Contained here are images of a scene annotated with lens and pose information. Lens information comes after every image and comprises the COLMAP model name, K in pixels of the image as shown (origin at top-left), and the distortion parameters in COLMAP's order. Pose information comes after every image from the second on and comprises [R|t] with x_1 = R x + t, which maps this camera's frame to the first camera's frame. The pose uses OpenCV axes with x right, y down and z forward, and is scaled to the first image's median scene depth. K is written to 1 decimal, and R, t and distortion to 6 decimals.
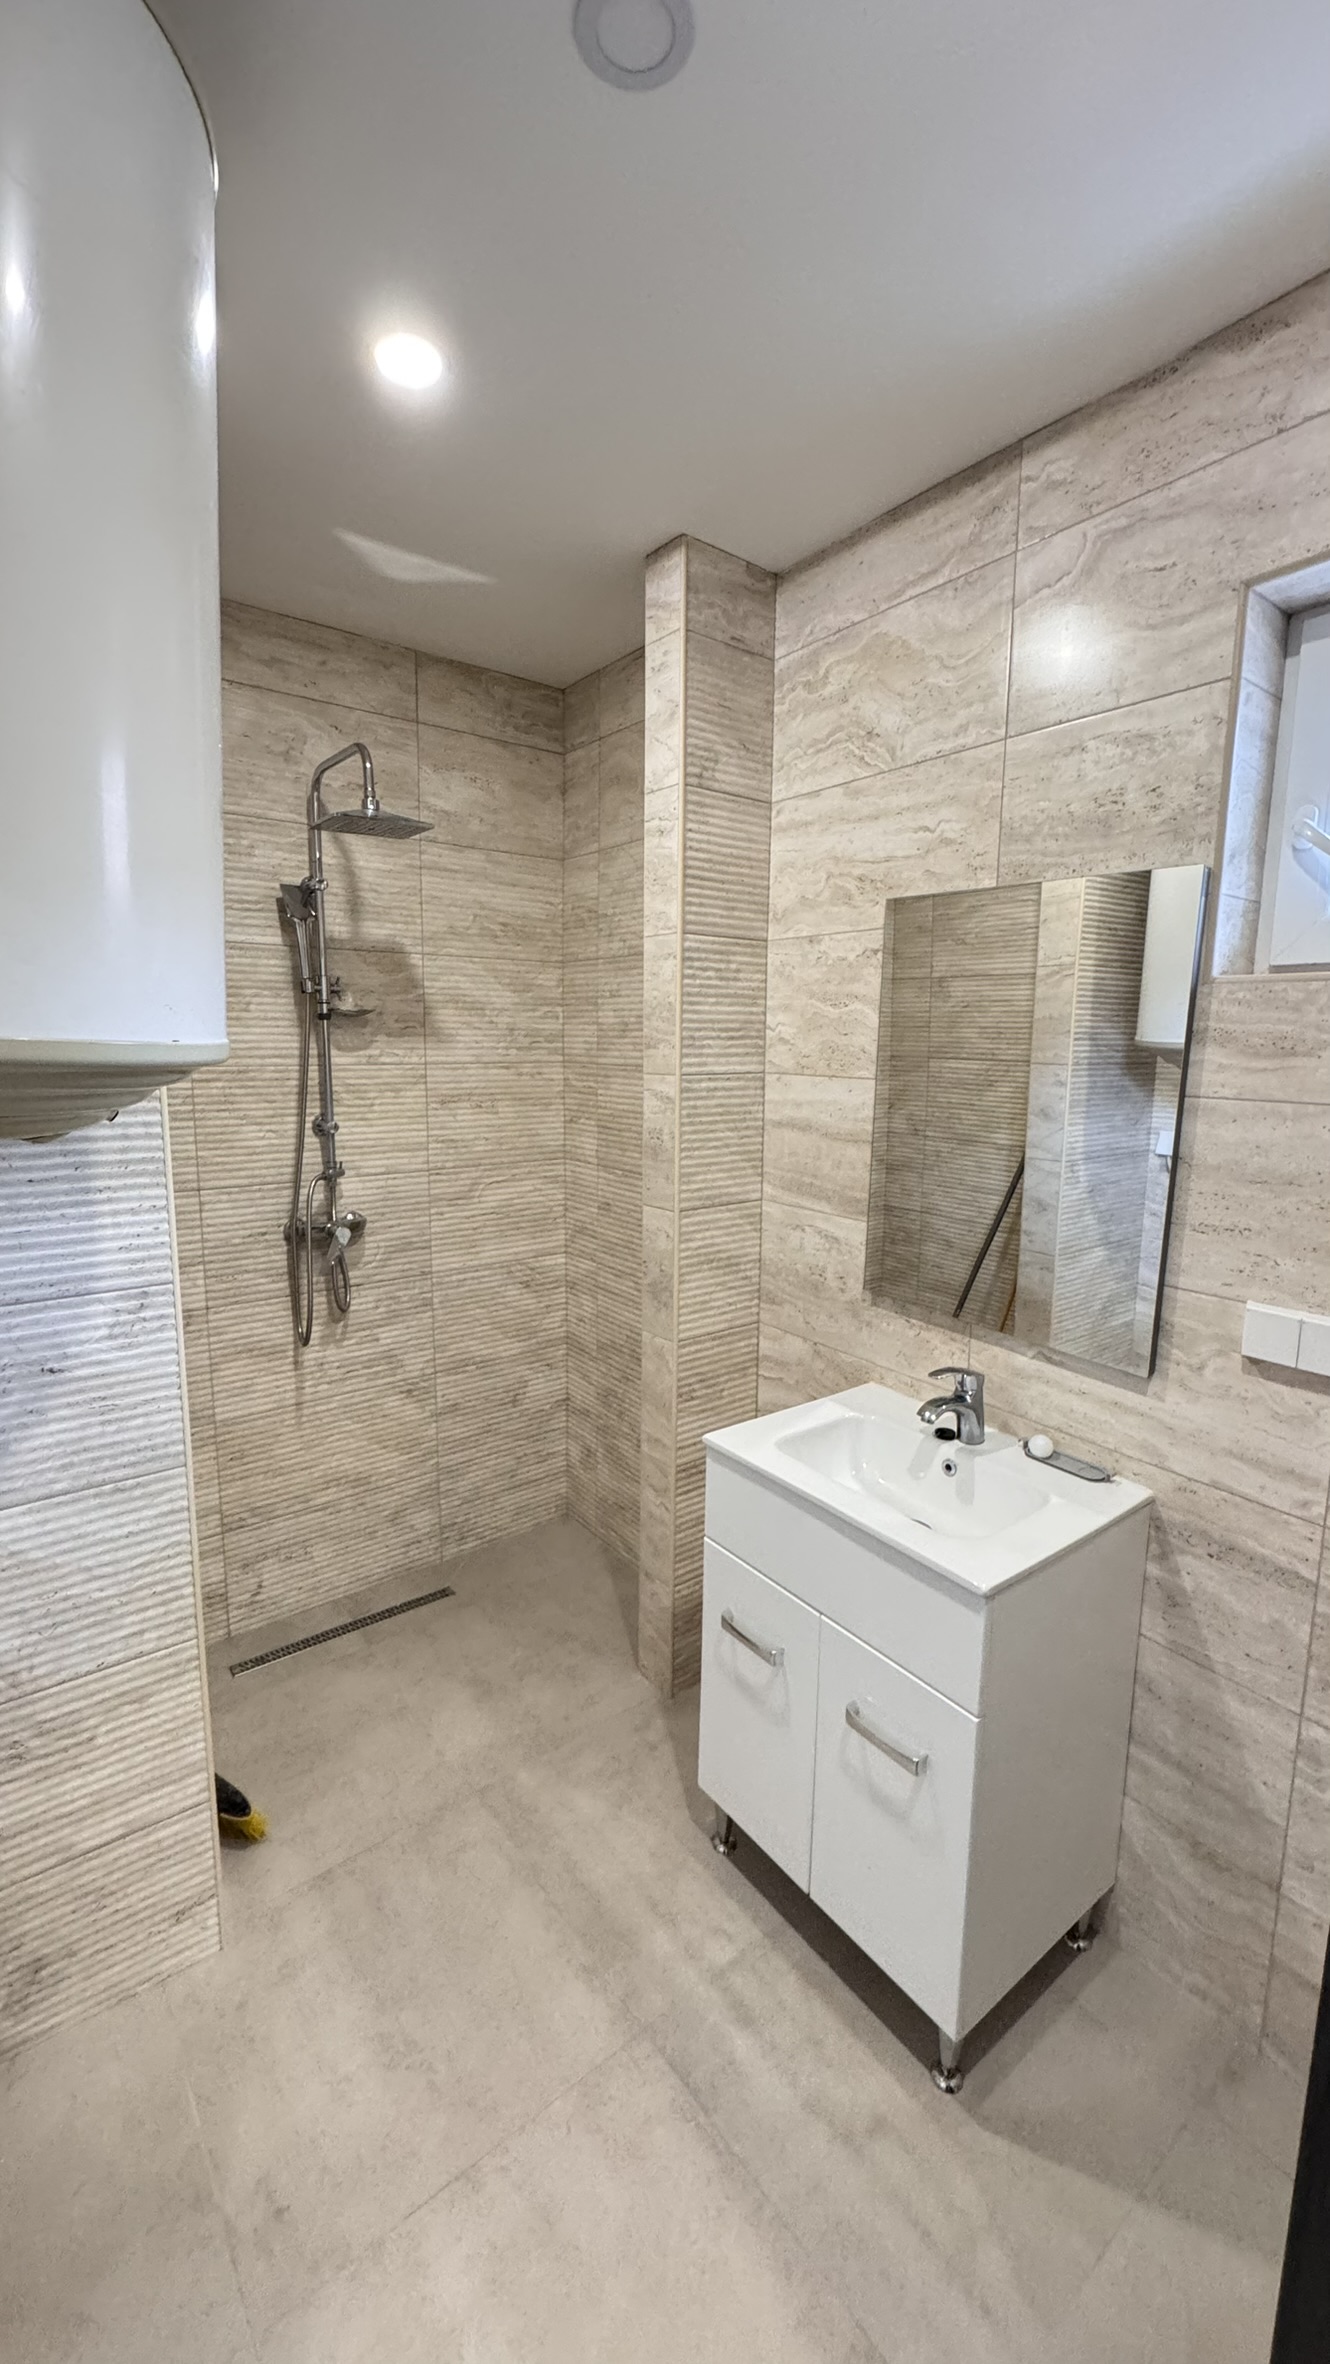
lens RADIAL K [[944.8, 0, 665.0], [0, 944.8, 1182.0], [0, 0, 1]] dist [-0.002665, 0.000317]
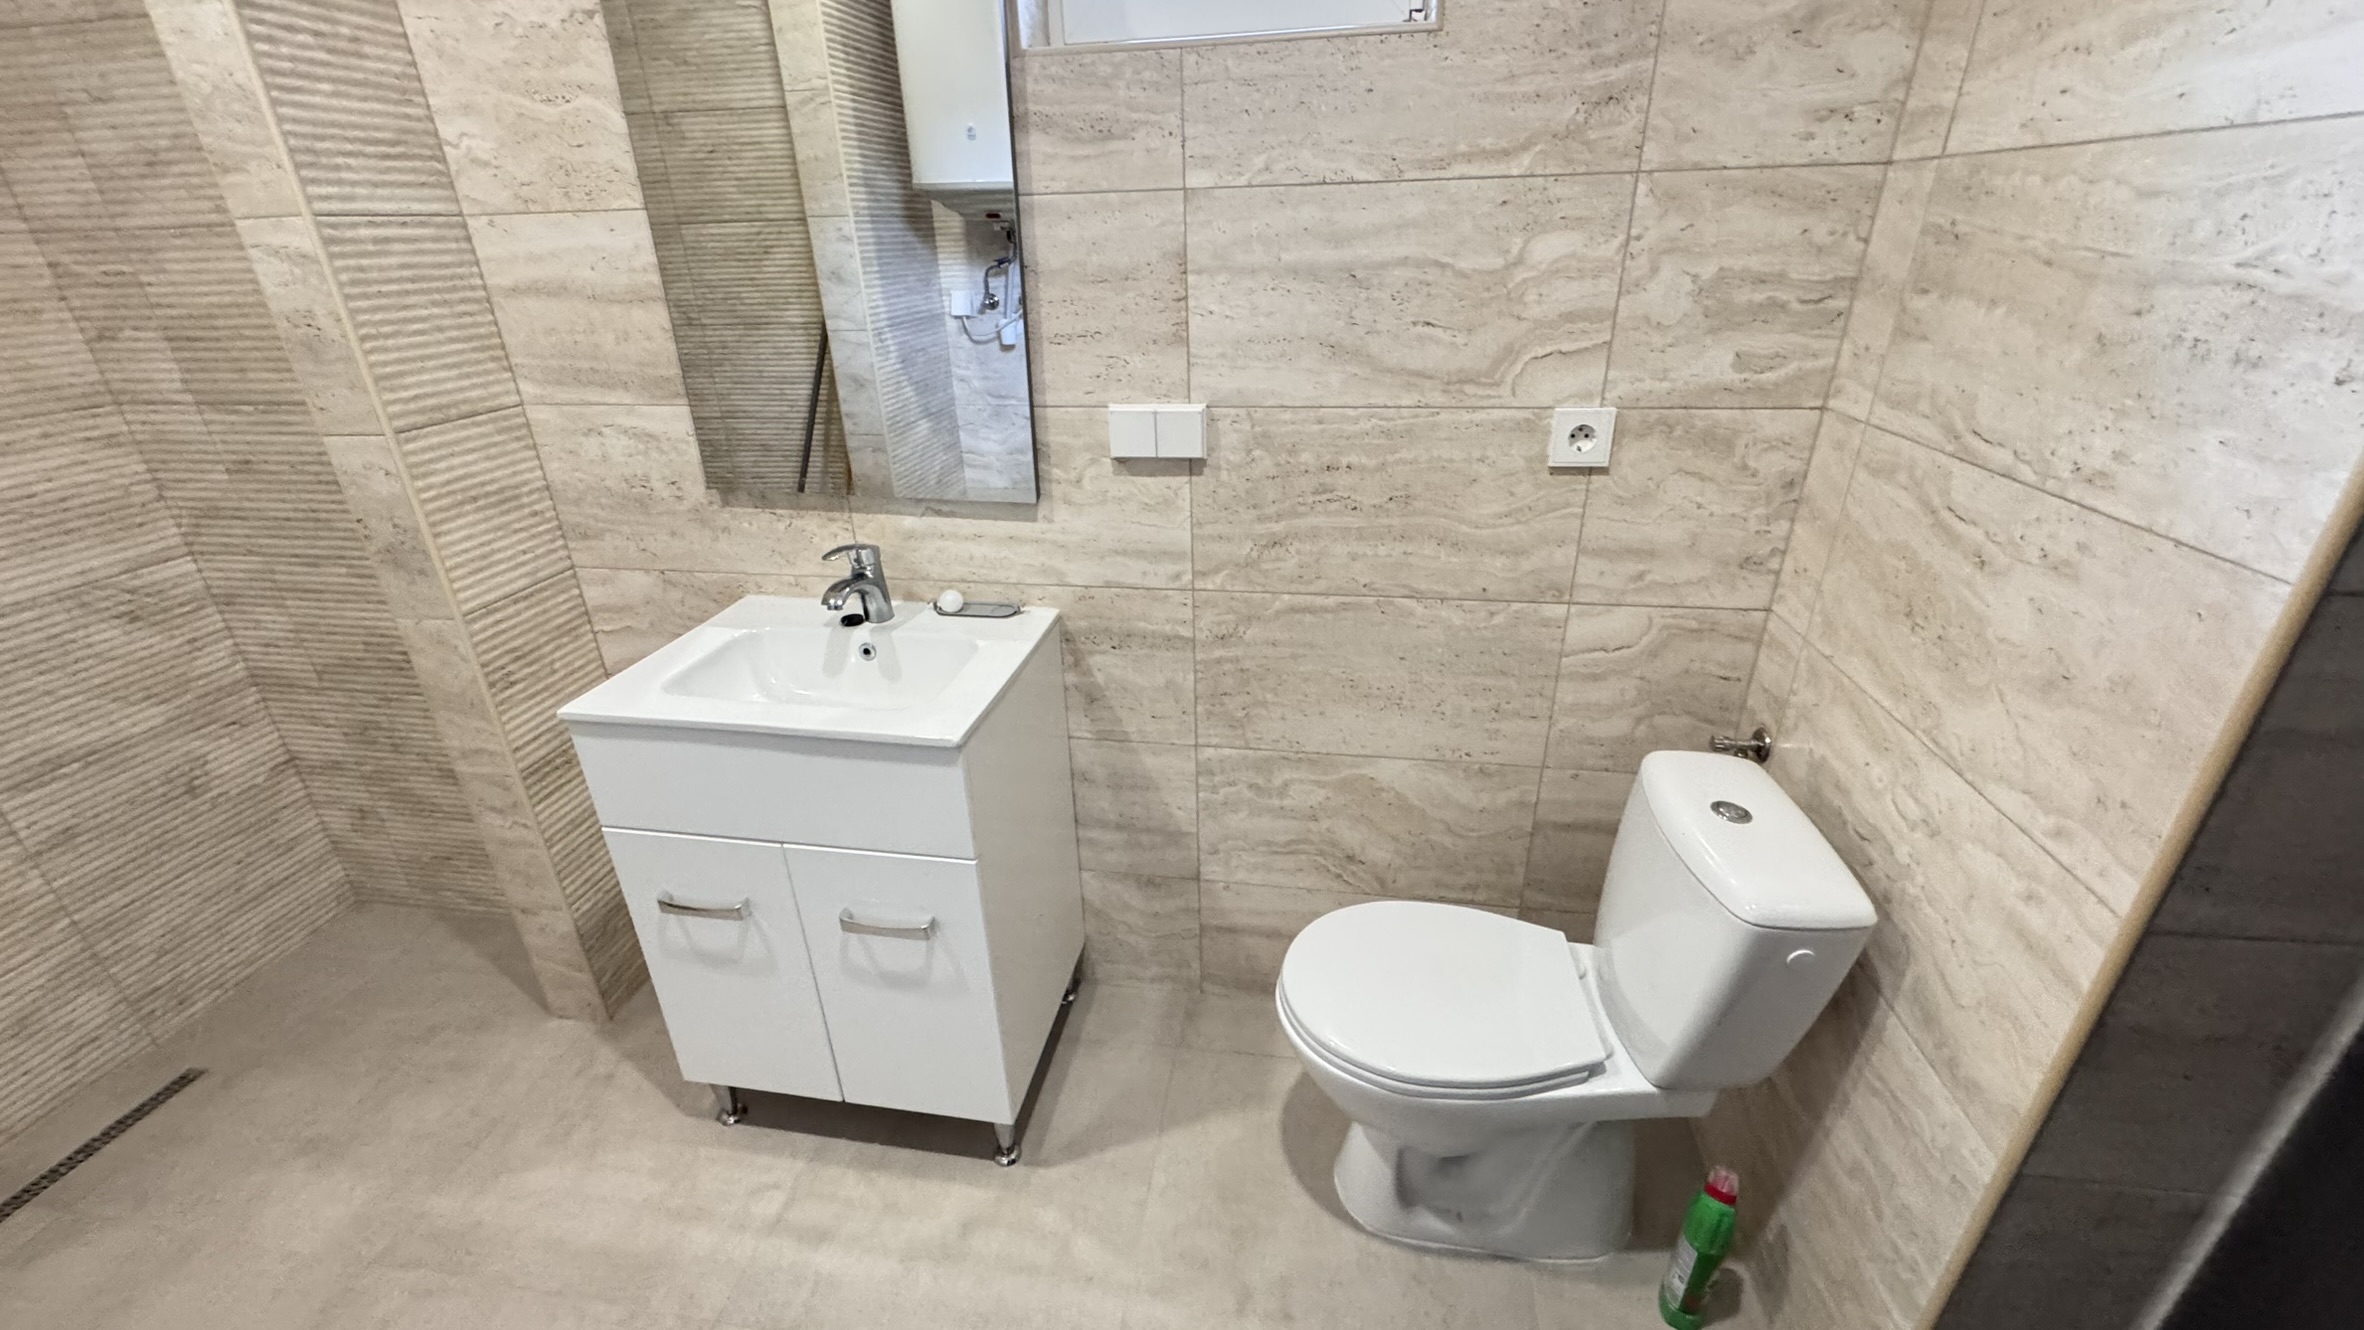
lens RADIAL K [[944.8, 0, 1182.0], [0, 944.8, 665.0], [0, 0, 1]] dist [-0.002665, 0.000317]
pose [[0.730751, -0.314404, 0.605932, -0.036883], [0.138086, 0.937355, 0.319840, 0.051071], [-0.668532, -0.150053, 0.728388, 0.094187]]
